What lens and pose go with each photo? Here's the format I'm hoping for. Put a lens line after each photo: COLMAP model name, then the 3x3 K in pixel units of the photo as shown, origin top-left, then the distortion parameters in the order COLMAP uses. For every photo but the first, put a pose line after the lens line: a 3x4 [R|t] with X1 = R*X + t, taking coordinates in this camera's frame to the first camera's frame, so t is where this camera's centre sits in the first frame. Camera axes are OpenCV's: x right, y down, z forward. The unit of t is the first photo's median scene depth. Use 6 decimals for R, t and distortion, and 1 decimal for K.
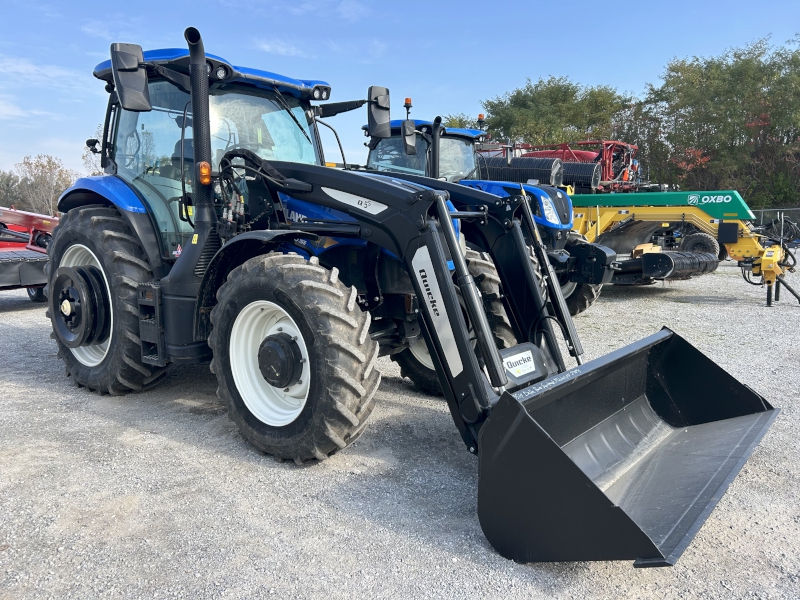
lens RADIAL K [[607.8, 0, 397.7], [0, 607.8, 300.3], [0, 0, 1]] dist [0.020915, -0.030235]
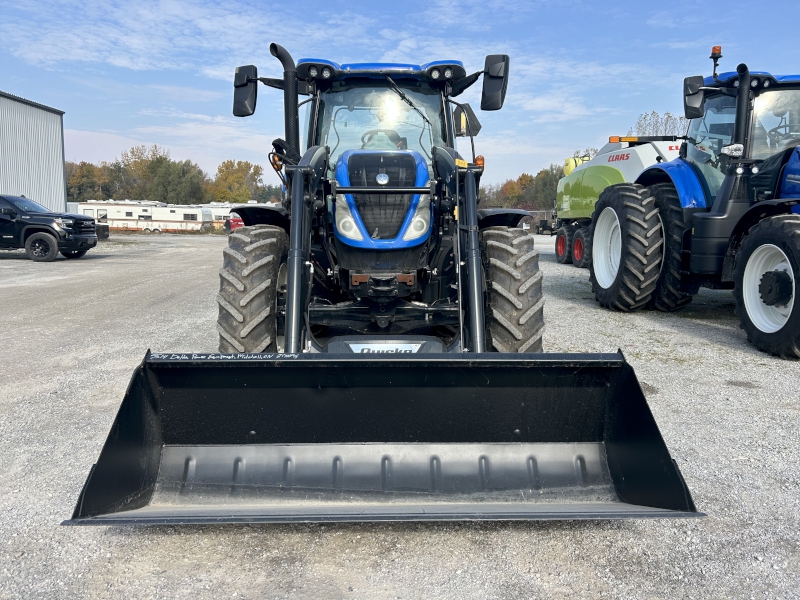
lens RADIAL K [[607.8, 0, 397.3], [0, 607.8, 296.5], [0, 0, 1]] dist [0.020915, -0.030235]
pose [[0.672616, 0.090898, -0.734387, 0.211254], [-0.079001, 0.995576, 0.050870, 0.093706], [0.735762, 0.023802, 0.676822, -0.521152]]
